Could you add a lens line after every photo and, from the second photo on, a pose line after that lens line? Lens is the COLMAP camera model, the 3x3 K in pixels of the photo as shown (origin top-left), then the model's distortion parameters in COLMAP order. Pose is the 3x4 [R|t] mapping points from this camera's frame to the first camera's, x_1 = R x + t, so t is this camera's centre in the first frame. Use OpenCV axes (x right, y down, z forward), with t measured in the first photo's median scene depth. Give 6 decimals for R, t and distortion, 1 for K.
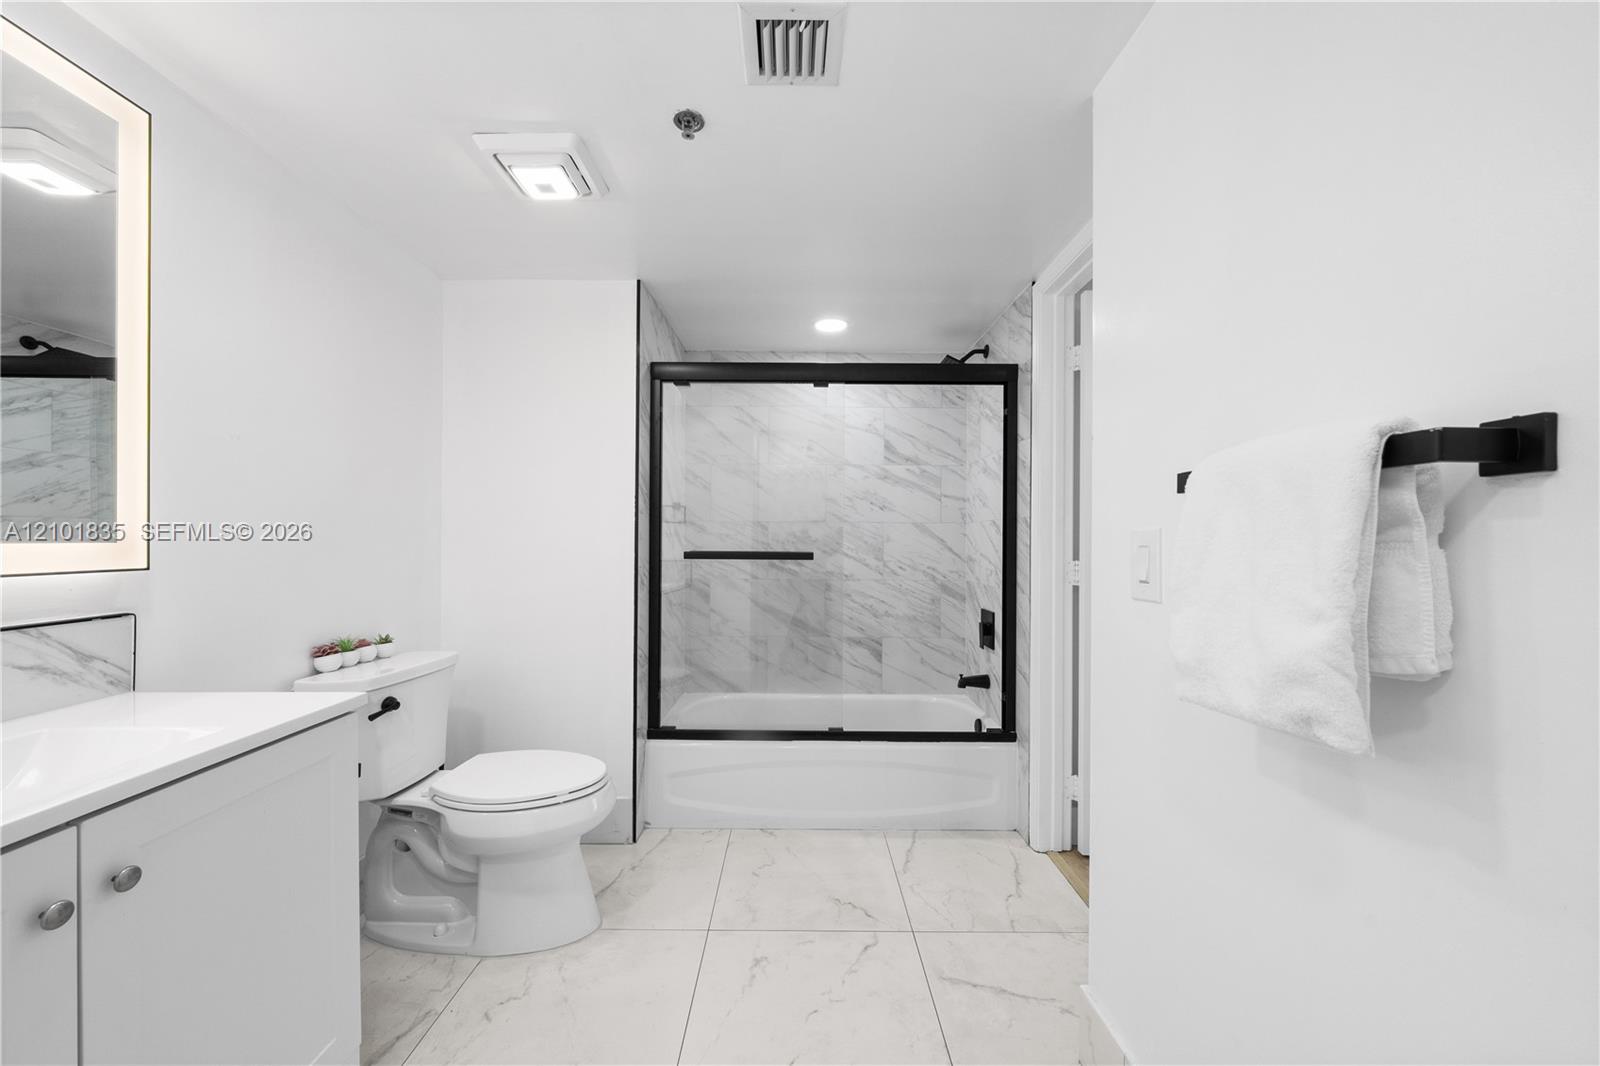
lens RADIAL K [[593.3, 0, 799.5], [0, 593.3, 541.1], [0, 0, 1]] dist [0.000897, 0.000014]
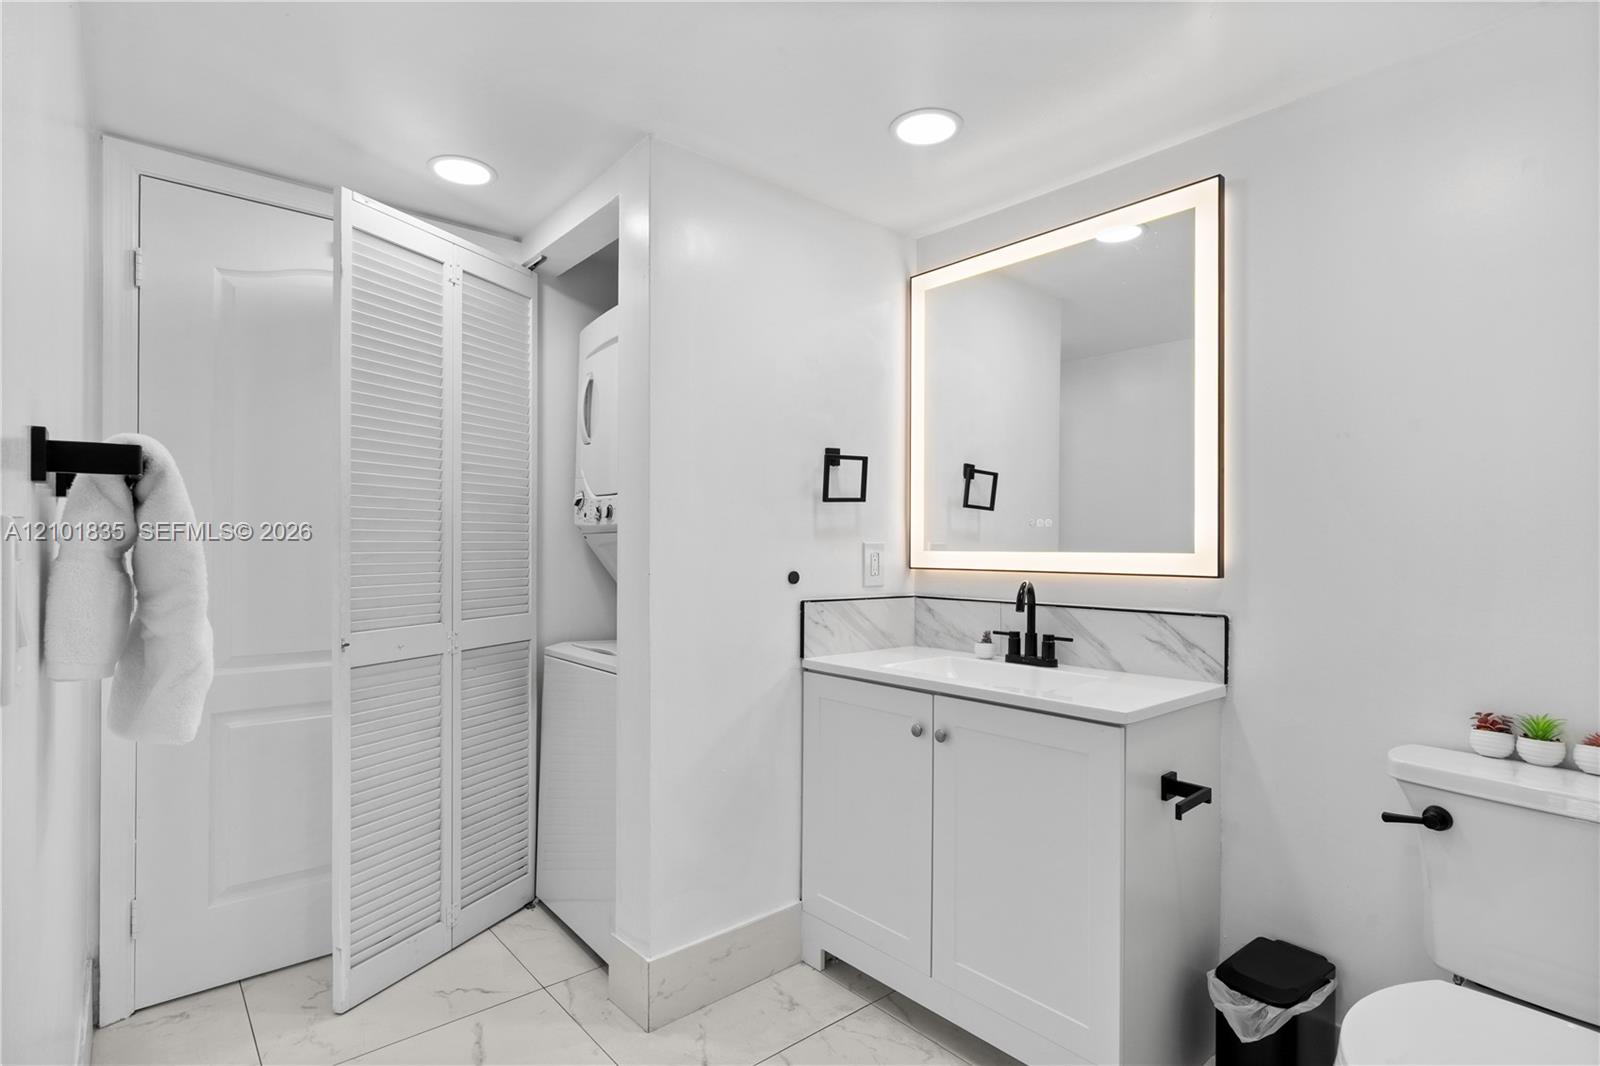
lens RADIAL K [[794.9, 0, 796.3], [0, 794.9, 553.8], [0, 0, 1]] dist [0.001856, 0.000187]
pose [[-0.767989, -0.001849, -0.640461, 0.261268], [-0.010541, 0.999897, 0.009754, -0.001821], [0.640376, 0.014242, -0.767929, 0.885792]]
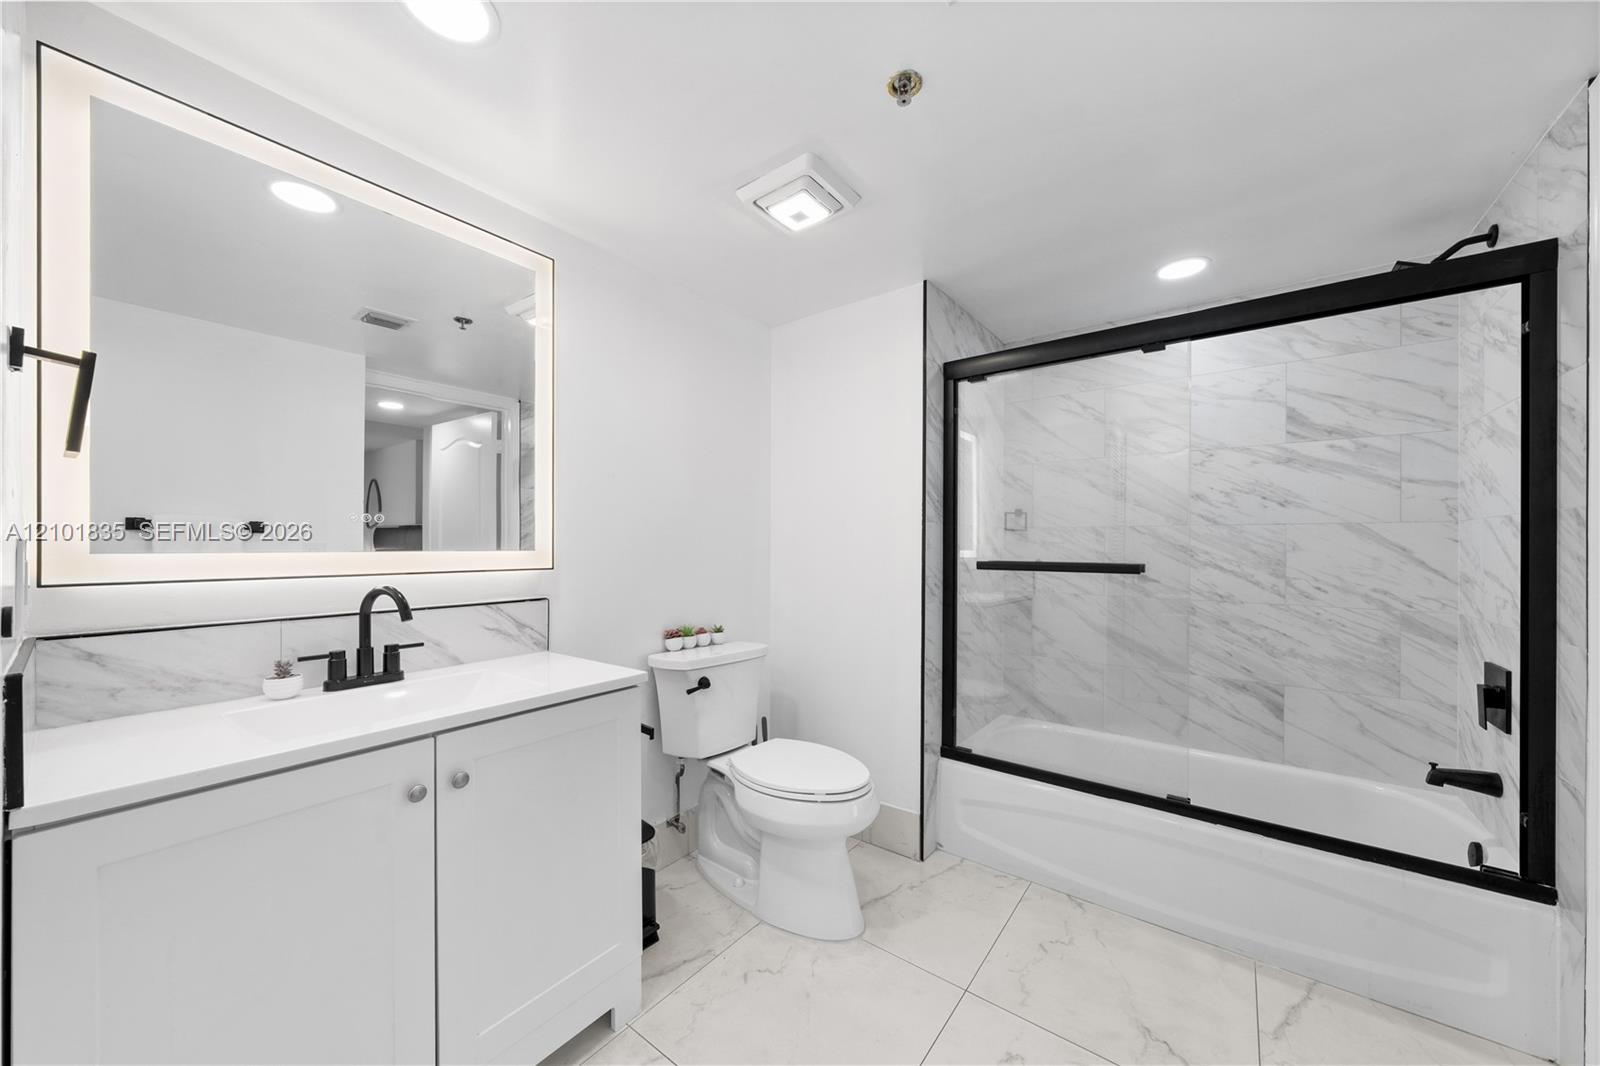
lens RADIAL K [[573.6, 0, 798.4], [0, 573.6, 546.3], [0, 0, 1]] dist [-0.000414, -0.000051]
pose [[0.791288, -0.002253, -0.611440, 0.136381], [-0.000905, 0.999988, -0.004856, -0.001002], [0.611443, 0.004396, 0.791276, 0.133261]]
